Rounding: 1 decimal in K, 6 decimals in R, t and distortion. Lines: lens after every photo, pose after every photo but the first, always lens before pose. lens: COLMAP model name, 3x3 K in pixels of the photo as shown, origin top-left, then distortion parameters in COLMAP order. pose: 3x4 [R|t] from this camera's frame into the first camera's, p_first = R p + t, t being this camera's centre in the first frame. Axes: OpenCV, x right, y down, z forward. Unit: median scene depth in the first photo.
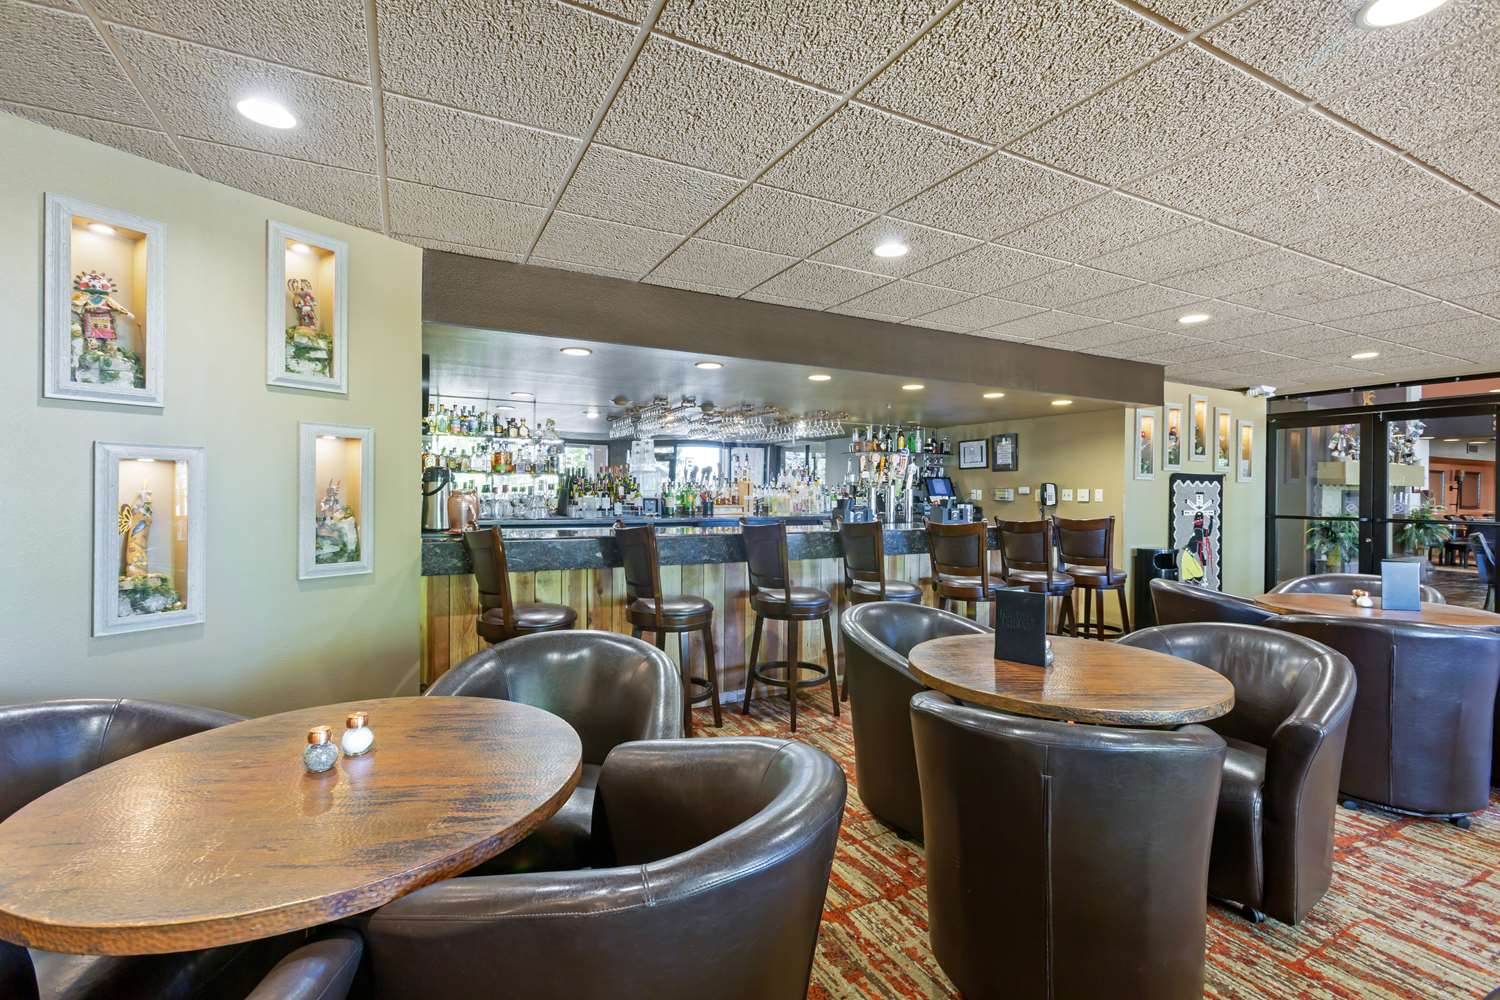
lens RADIAL K [[675.0, 0, 750.0], [0, 675.0, 500.0], [0, 0, 1]] dist [0.000793, 0.000429]
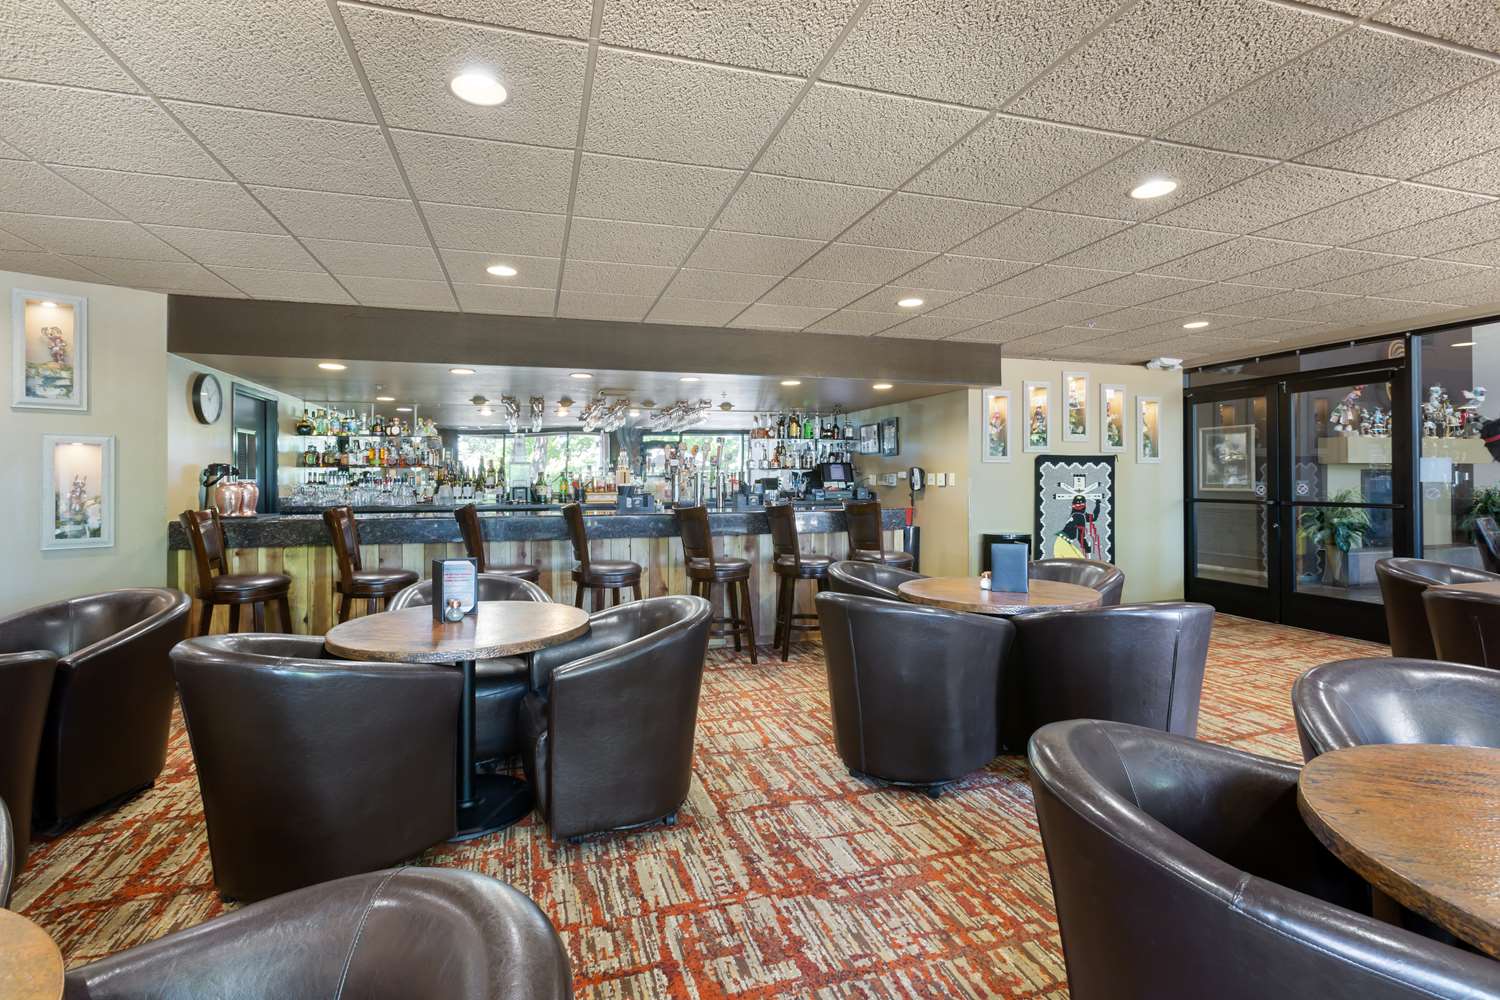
lens RADIAL K [[699.1, 0, 745.8], [0, 699.1, 483.2], [0, 0, 1]] dist [-0.024025, 0.025517]
pose [[0.981519, -0.010963, -0.191050, 0.407586], [0.009710, 0.999925, -0.007492, 0.003135], [0.191118, 0.005498, 0.981552, -0.042908]]
